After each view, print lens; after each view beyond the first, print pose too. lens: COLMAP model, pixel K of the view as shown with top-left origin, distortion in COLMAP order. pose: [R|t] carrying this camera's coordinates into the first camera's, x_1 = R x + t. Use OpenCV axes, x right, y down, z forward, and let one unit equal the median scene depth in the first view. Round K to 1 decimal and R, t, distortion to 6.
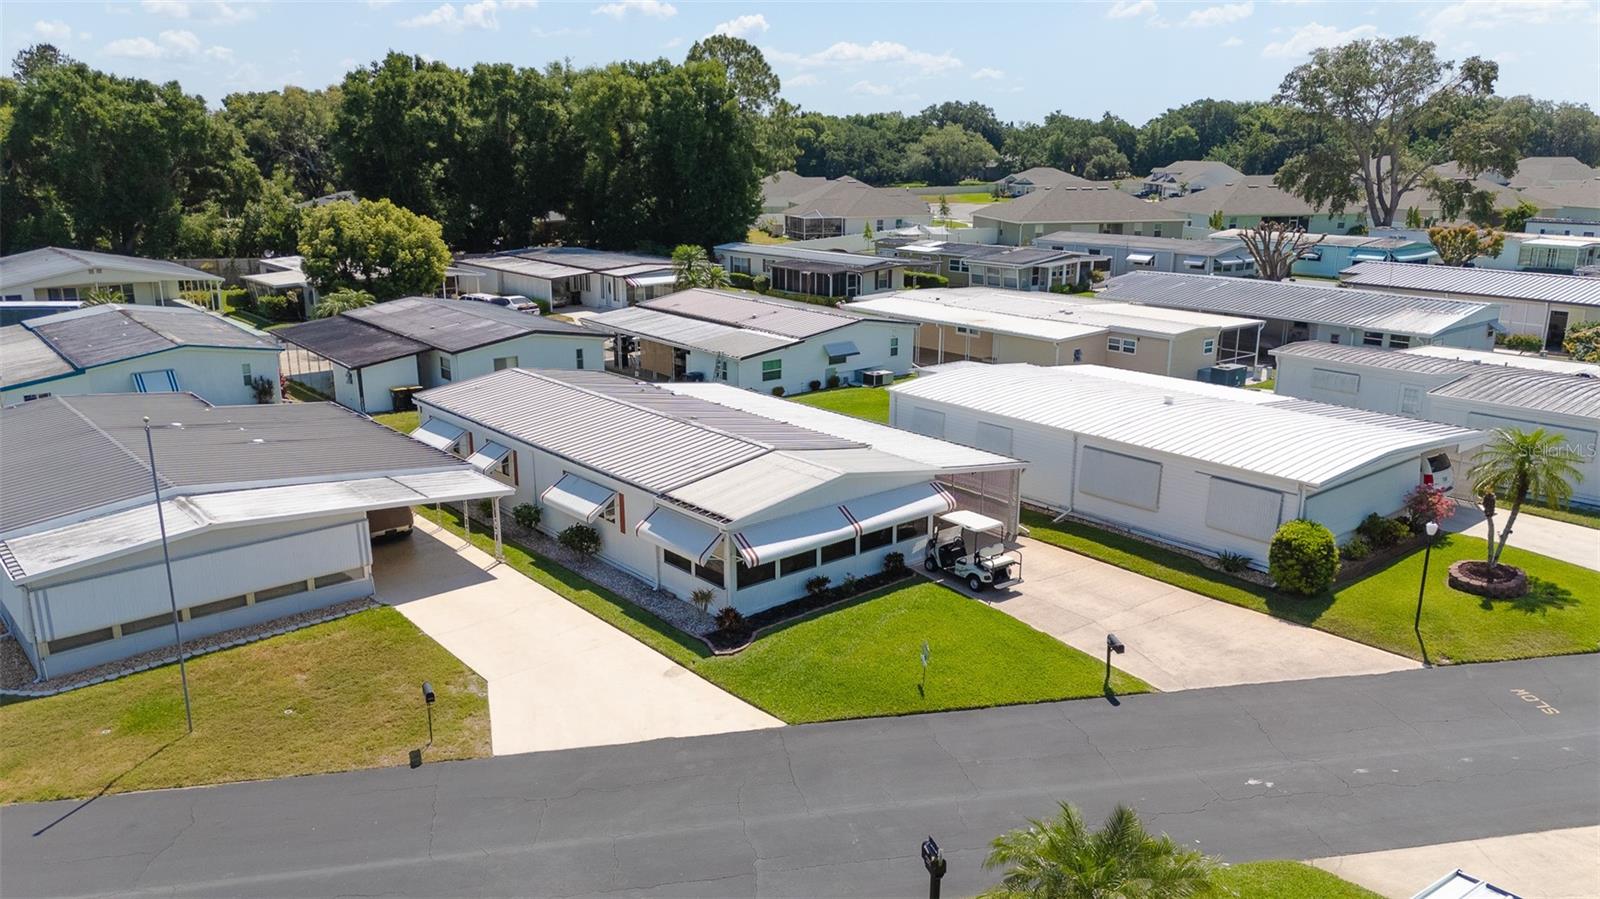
lens RADIAL K [[1178.4, 0, 802.7], [0, 1178.4, 452.5], [0, 0, 1]] dist [0.070895, -0.074526]
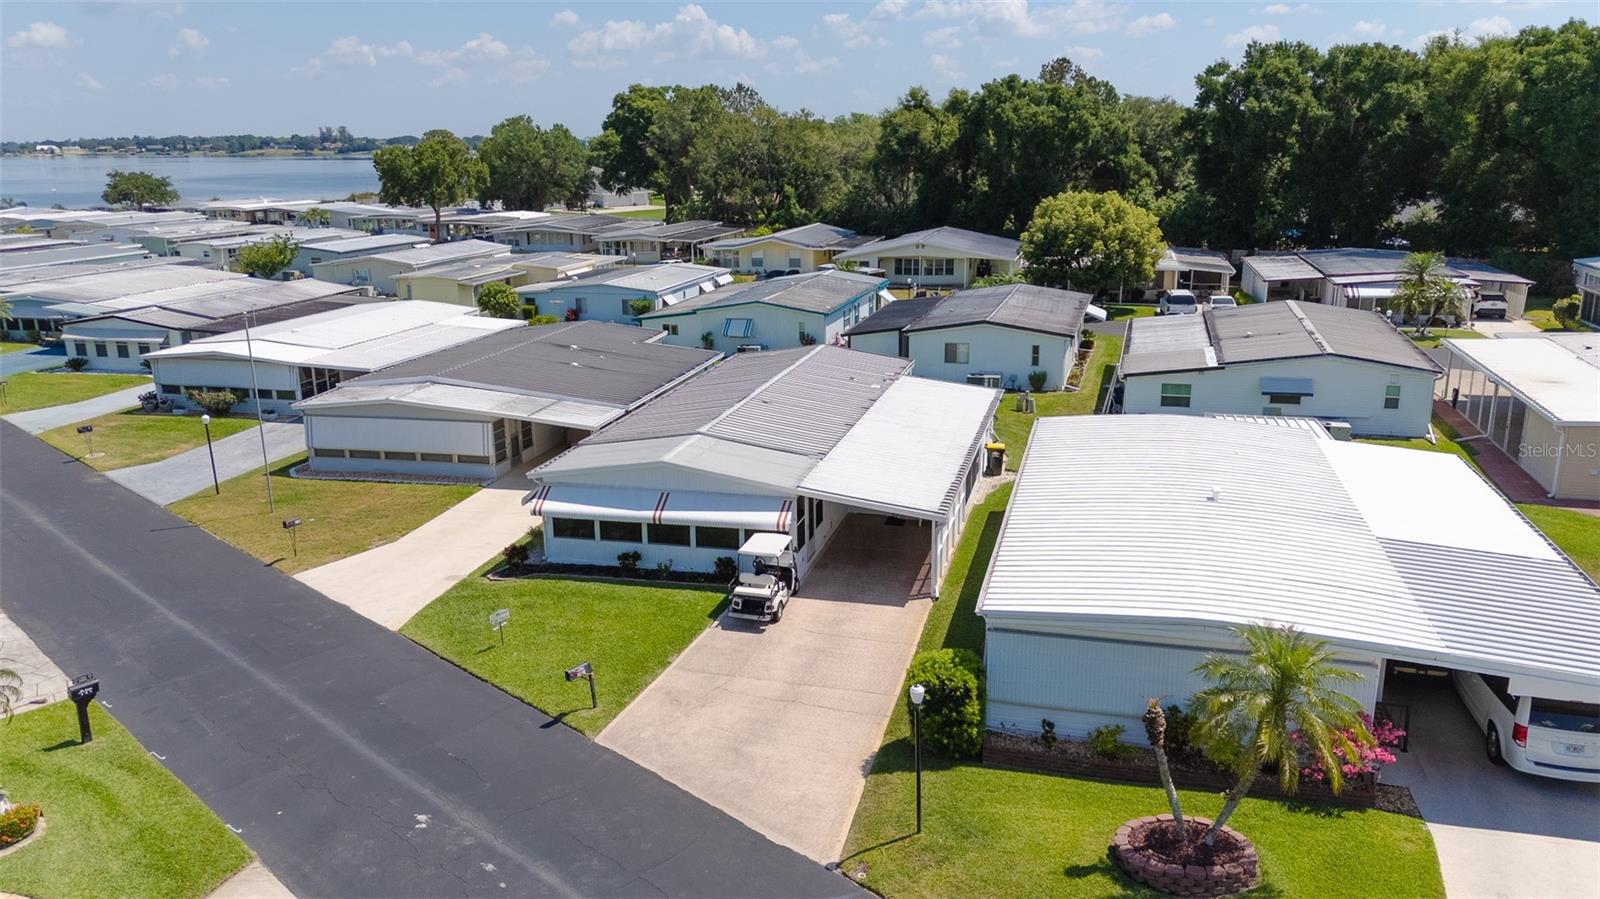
lens RADIAL K [[1178.4, 0, 802.7], [0, 1178.4, 452.5], [0, 0, 1]] dist [0.070895, -0.074526]
pose [[0.569579, 0.198546, -0.797596, 0.927922], [-0.192849, 0.975580, 0.105135, -0.121788], [0.798993, 0.093933, 0.593959, 0.485915]]
